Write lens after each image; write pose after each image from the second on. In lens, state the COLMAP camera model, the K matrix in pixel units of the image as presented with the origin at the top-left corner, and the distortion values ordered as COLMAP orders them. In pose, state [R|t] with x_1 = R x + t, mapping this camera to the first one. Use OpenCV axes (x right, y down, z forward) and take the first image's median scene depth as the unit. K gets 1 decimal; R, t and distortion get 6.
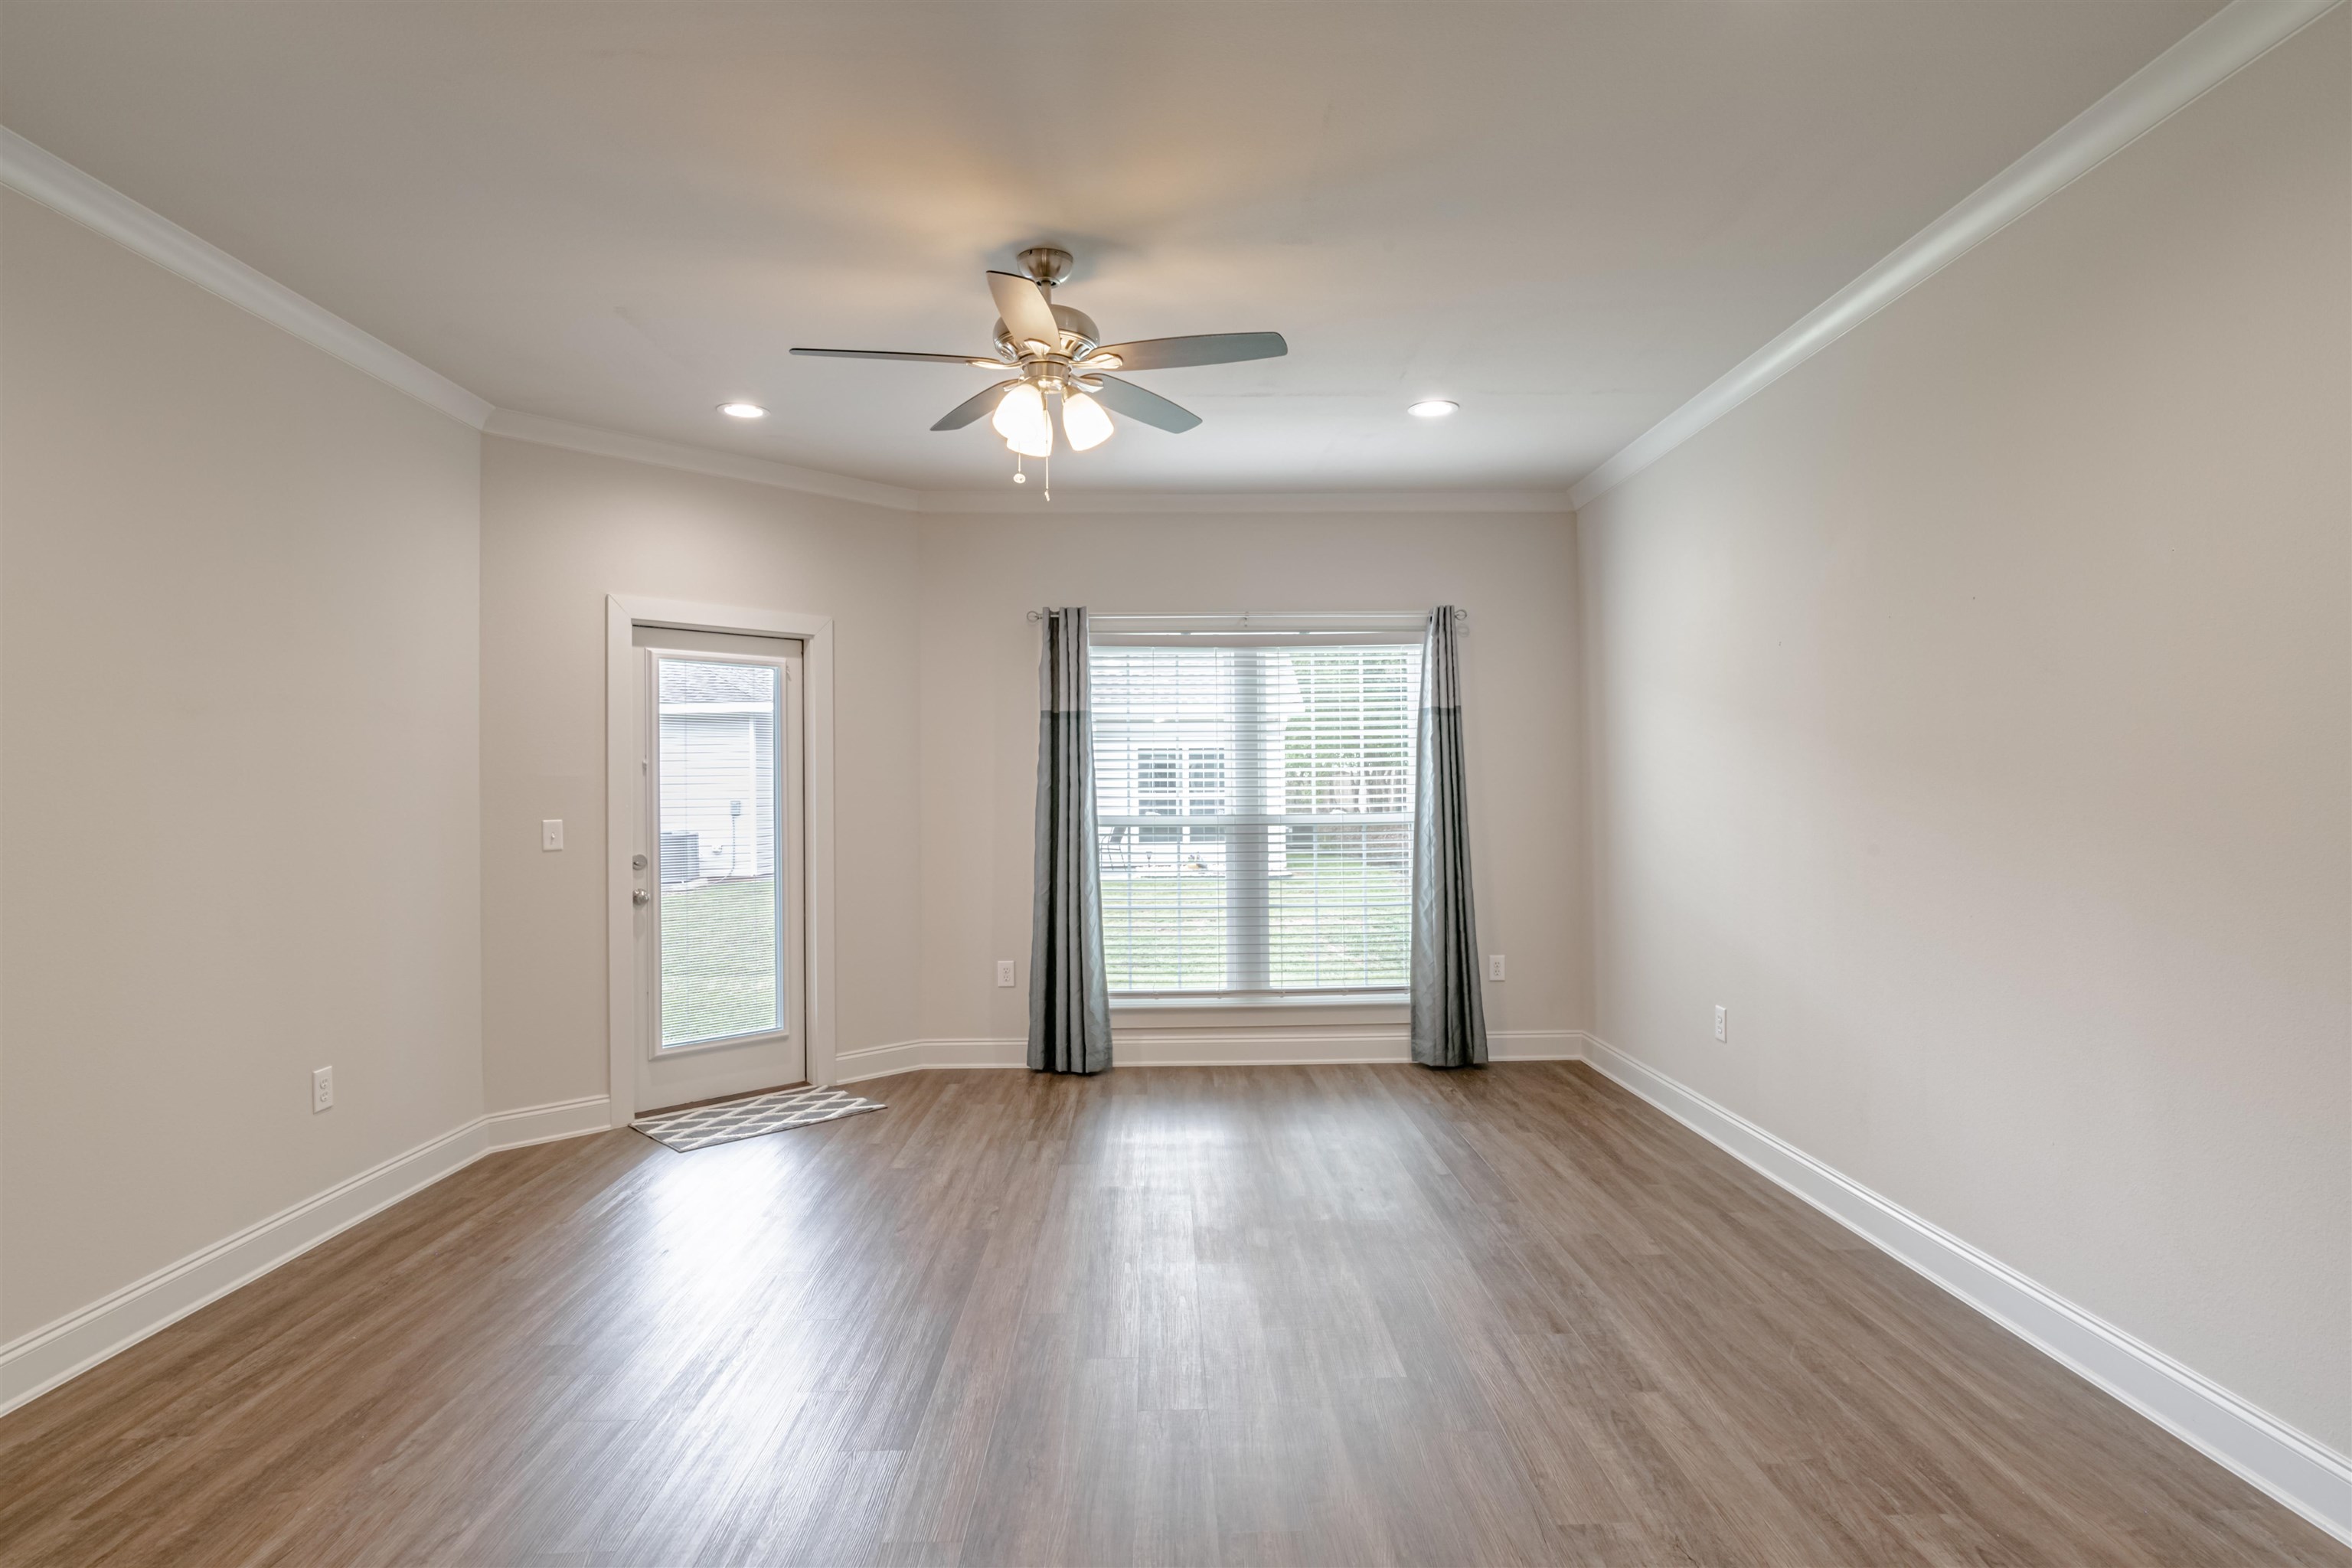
lens RADIAL K [[1228.2, 0, 1181.6], [0, 1228.2, 775.7], [0, 0, 1]] dist [-0.036134, 0.025464]
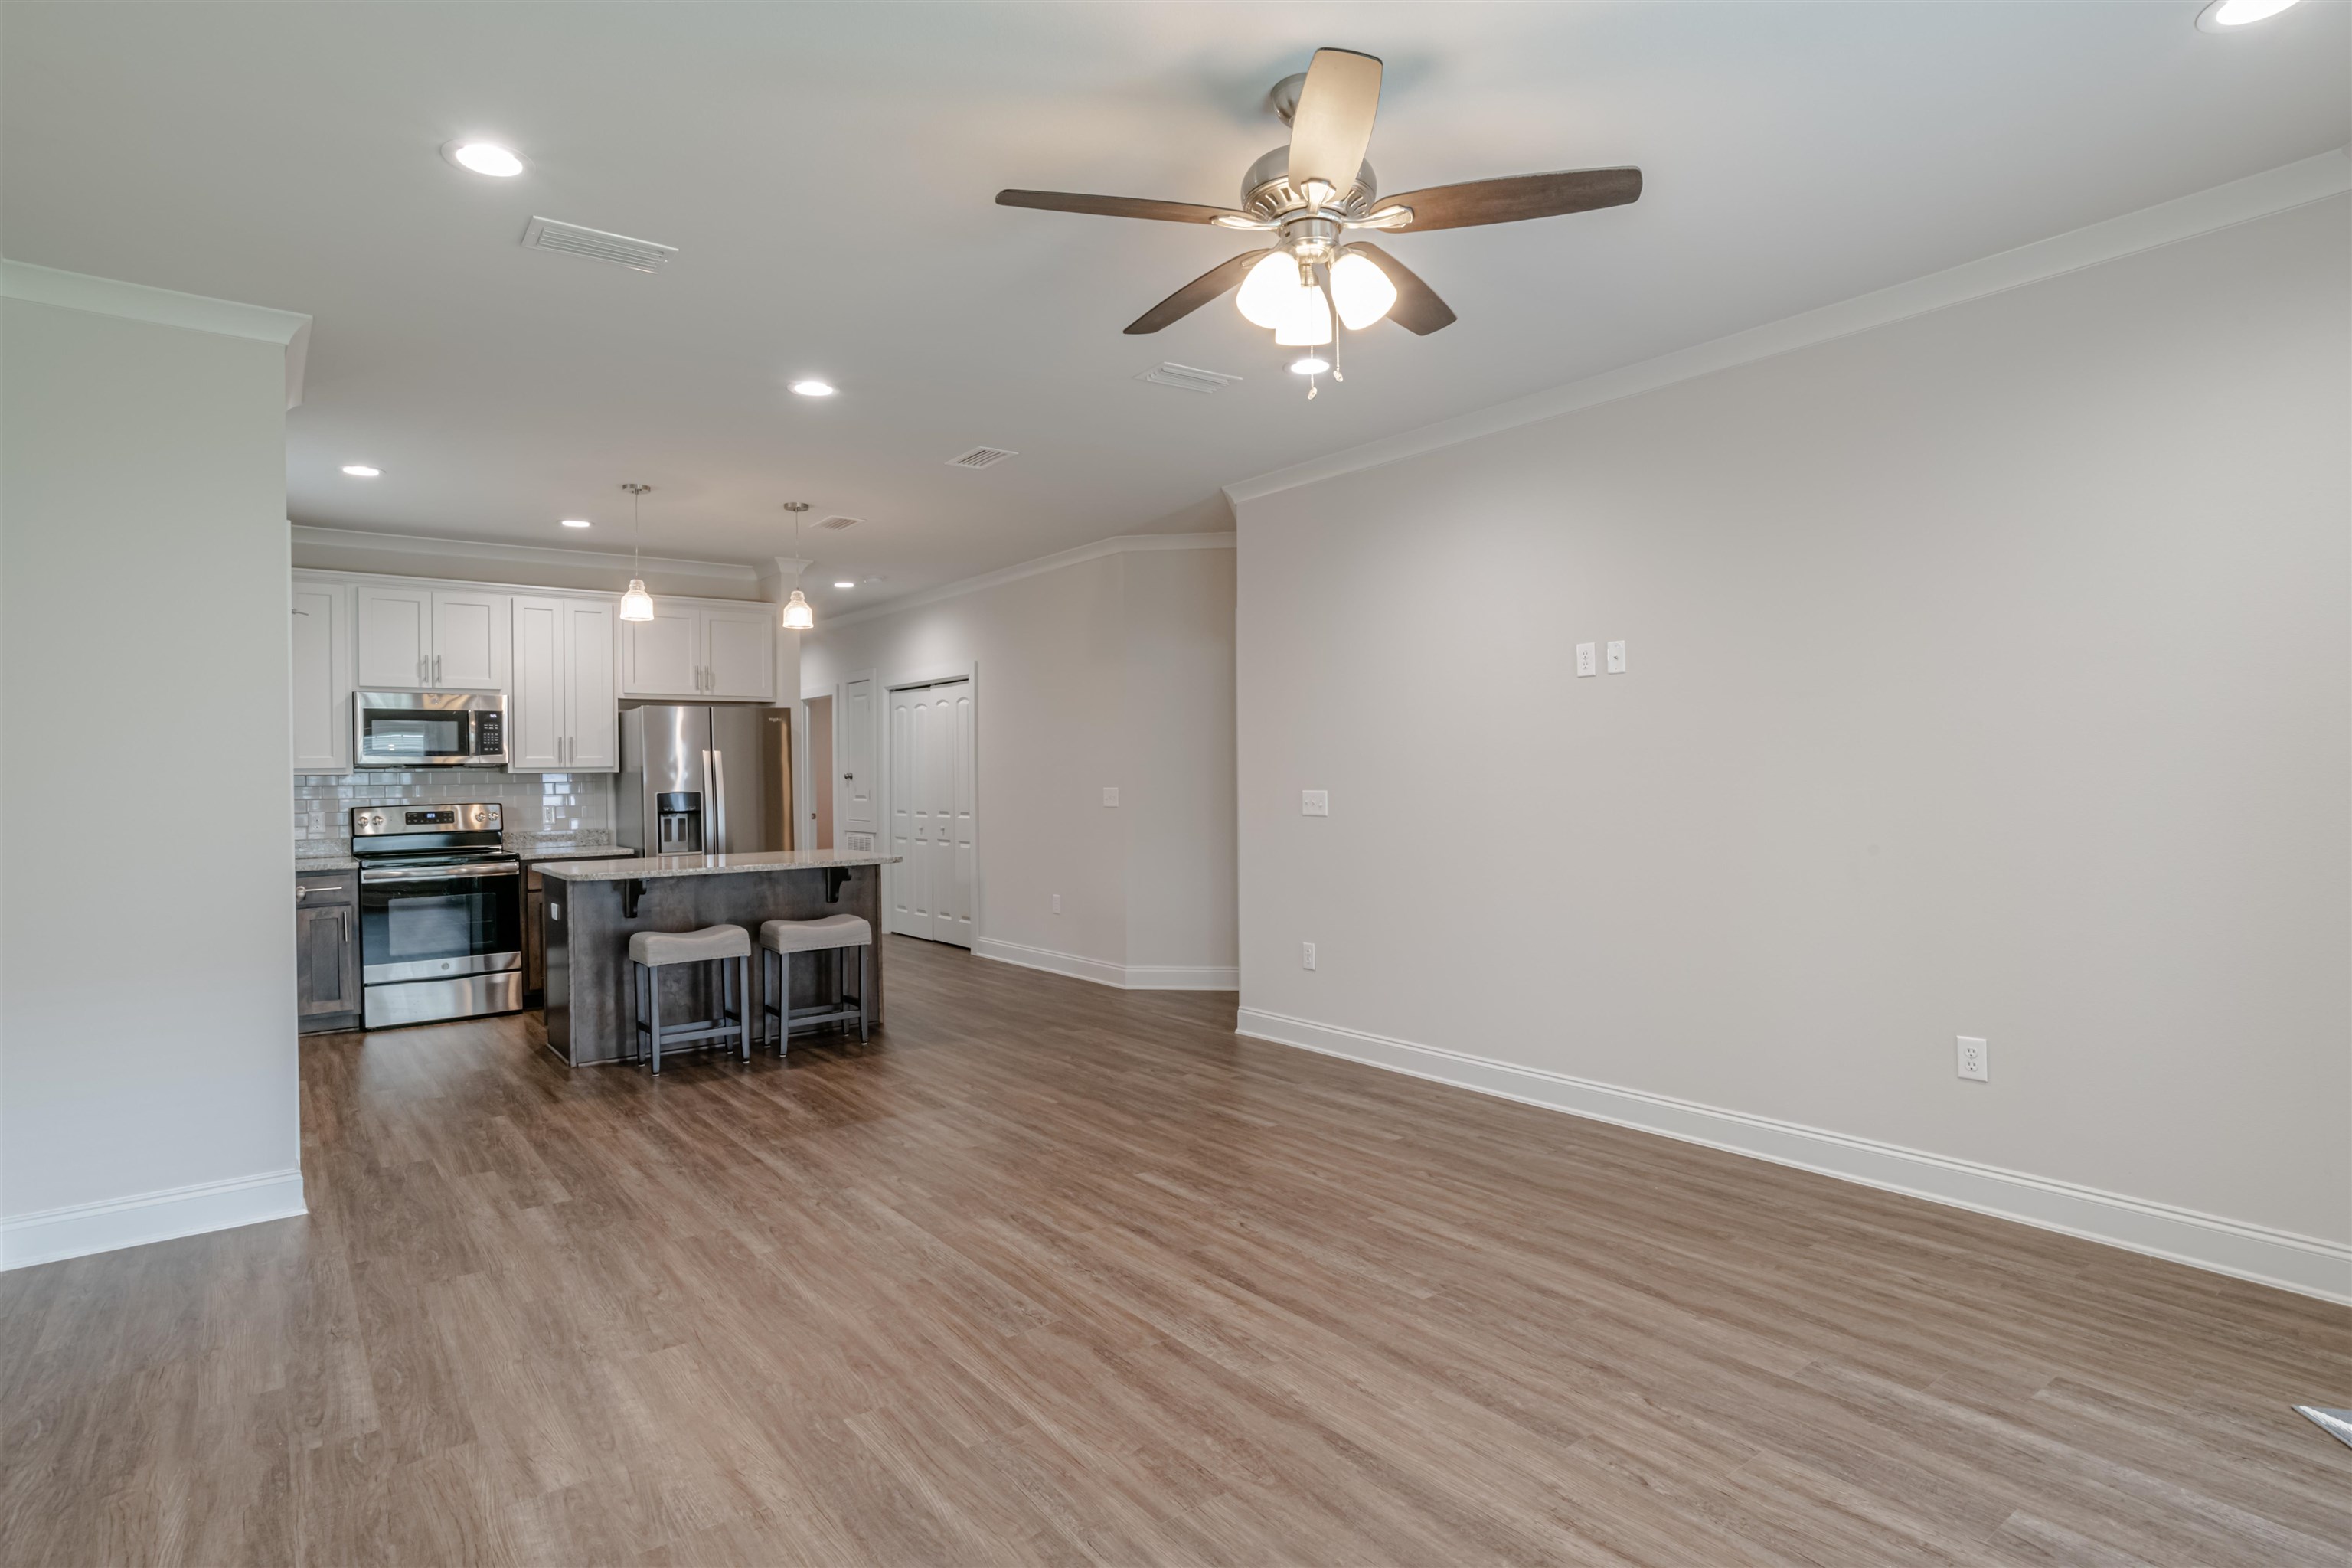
lens RADIAL K [[1228.2, 0, 1185.8], [0, 1228.2, 774.5], [0, 0, 1]] dist [-0.036134, 0.025464]
pose [[-0.803340, 0.020034, -0.595184, 0.246204], [0.026672, 0.999641, -0.002351, 0.009514], [0.594923, -0.017763, -0.803586, 0.911472]]
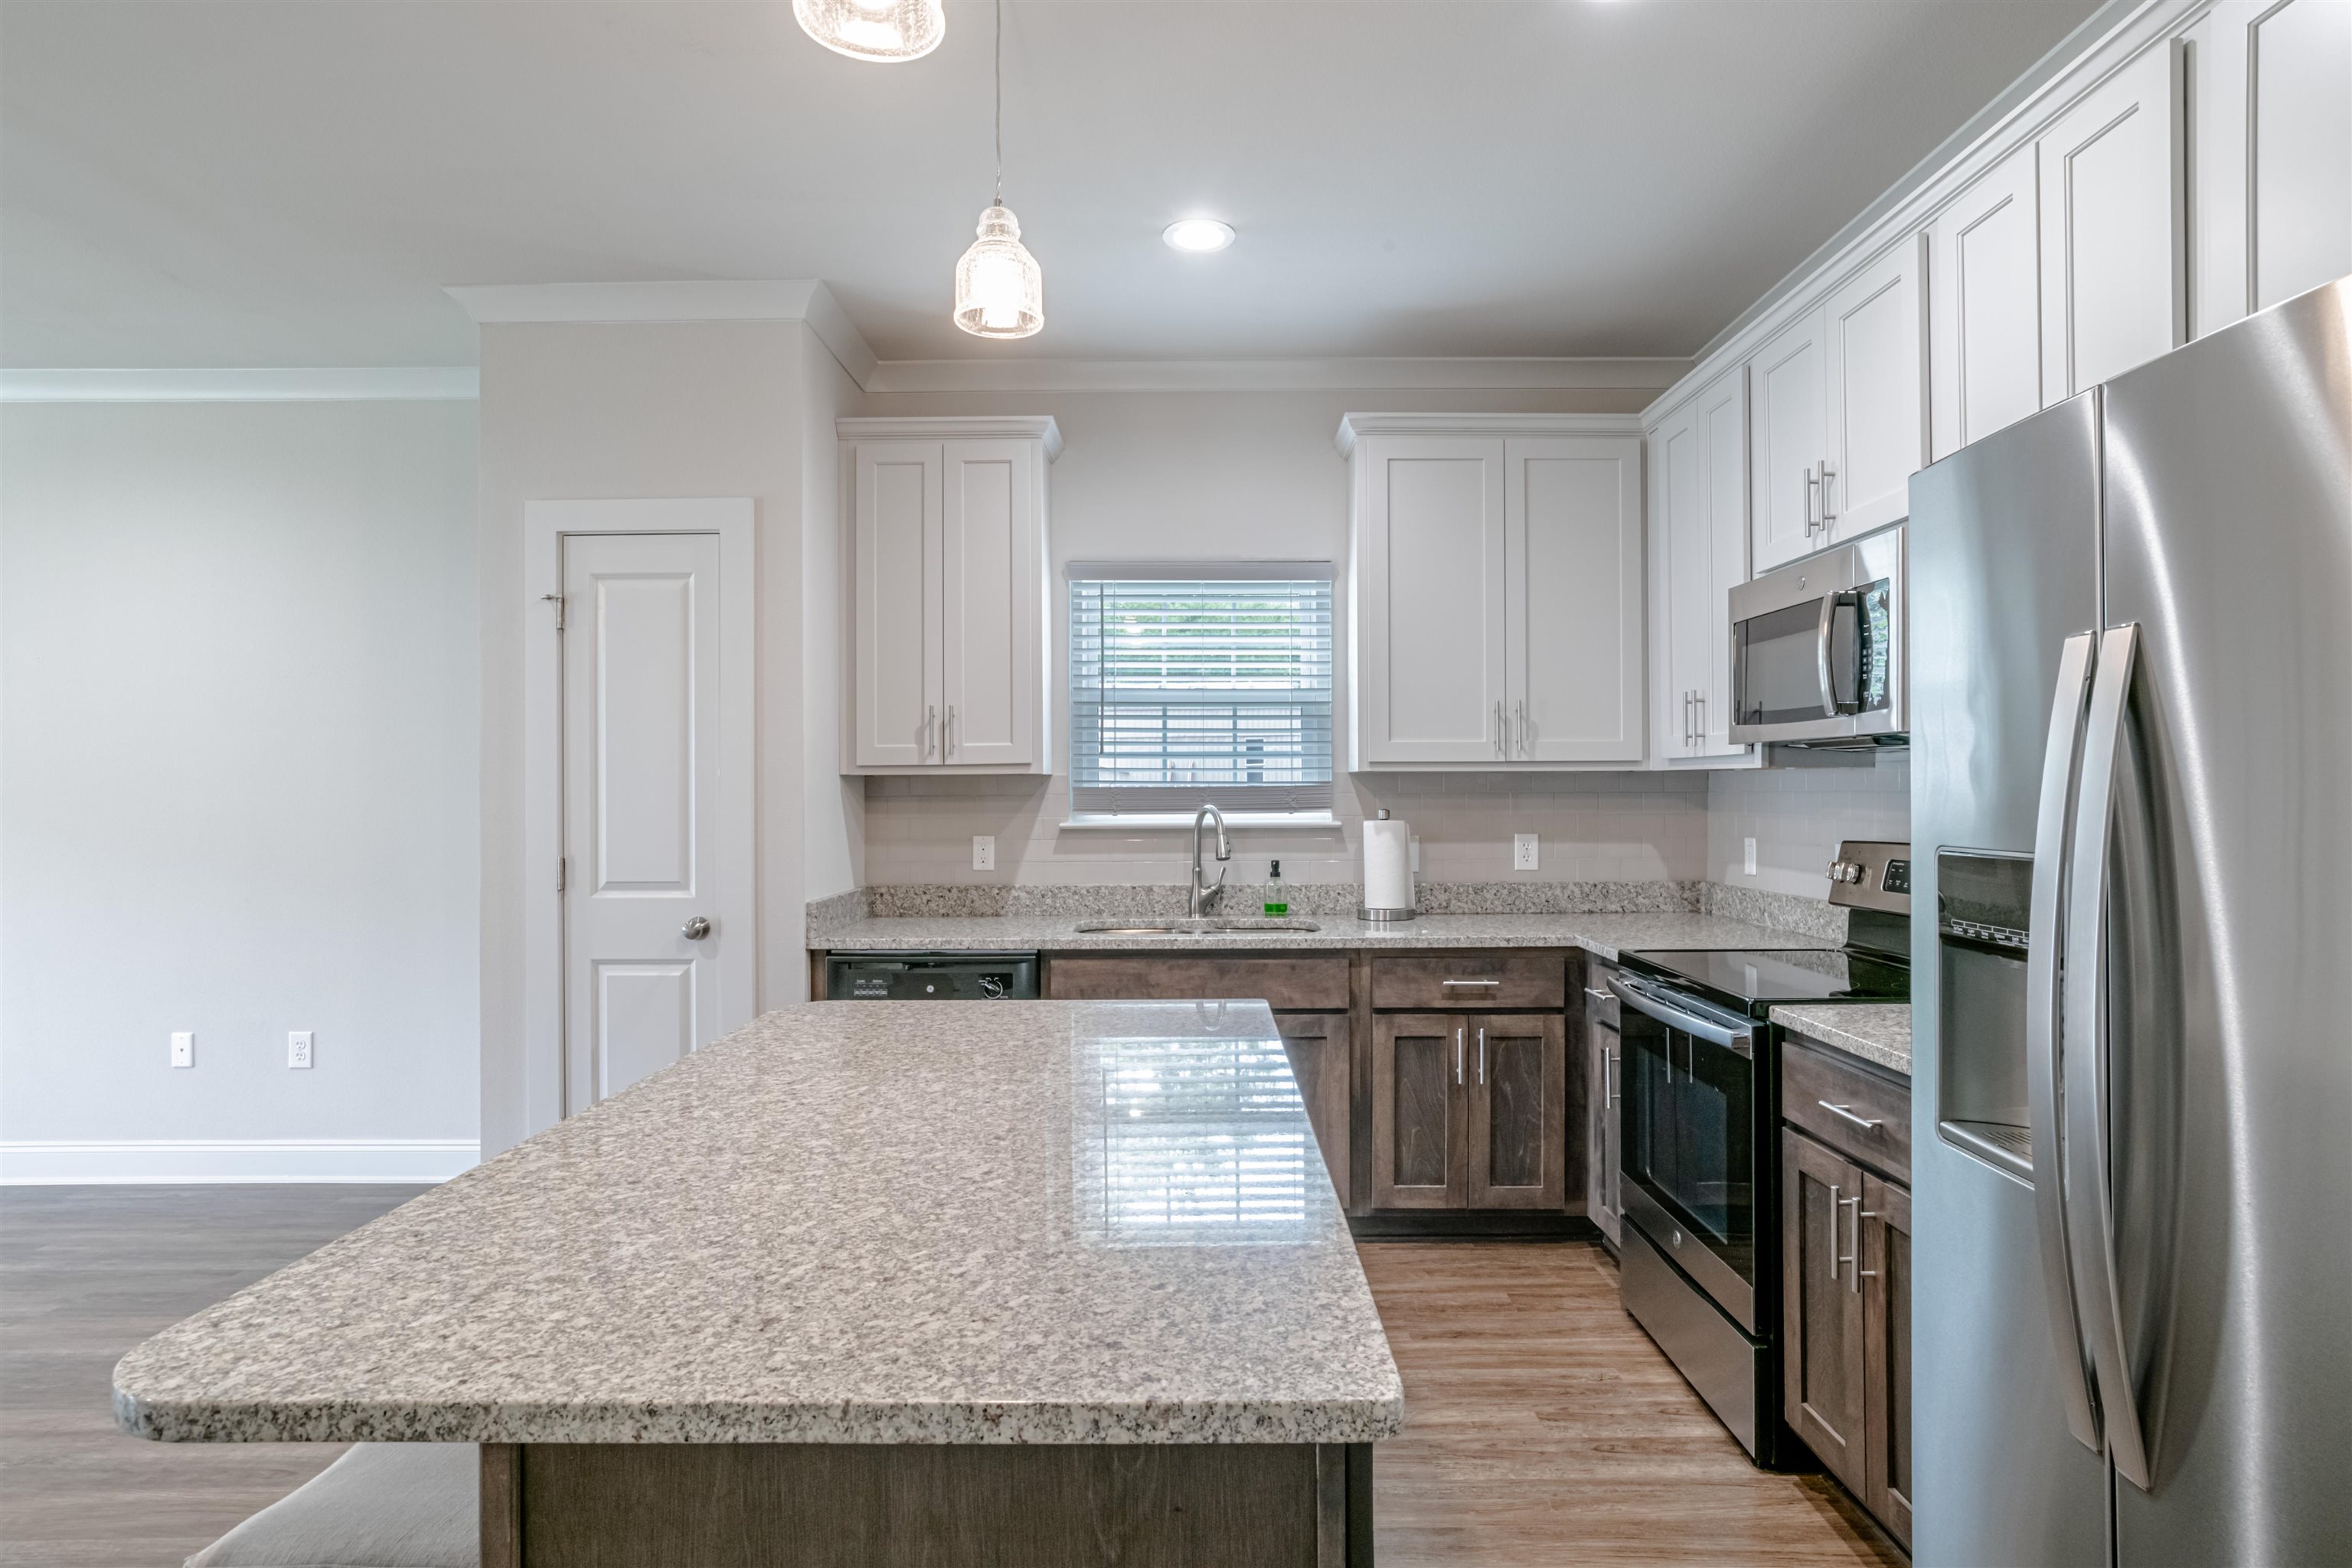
lens RADIAL K [[1228.2, 0, 1186.5], [0, 1228.2, 778.6], [0, 0, 1]] dist [-0.036134, 0.025464]
pose [[0.023645, 0.015277, 0.999604, -0.359658], [-0.005110, 0.999872, -0.015160, -0.000305], [-0.999707, -0.004750, 0.023720, -0.277068]]
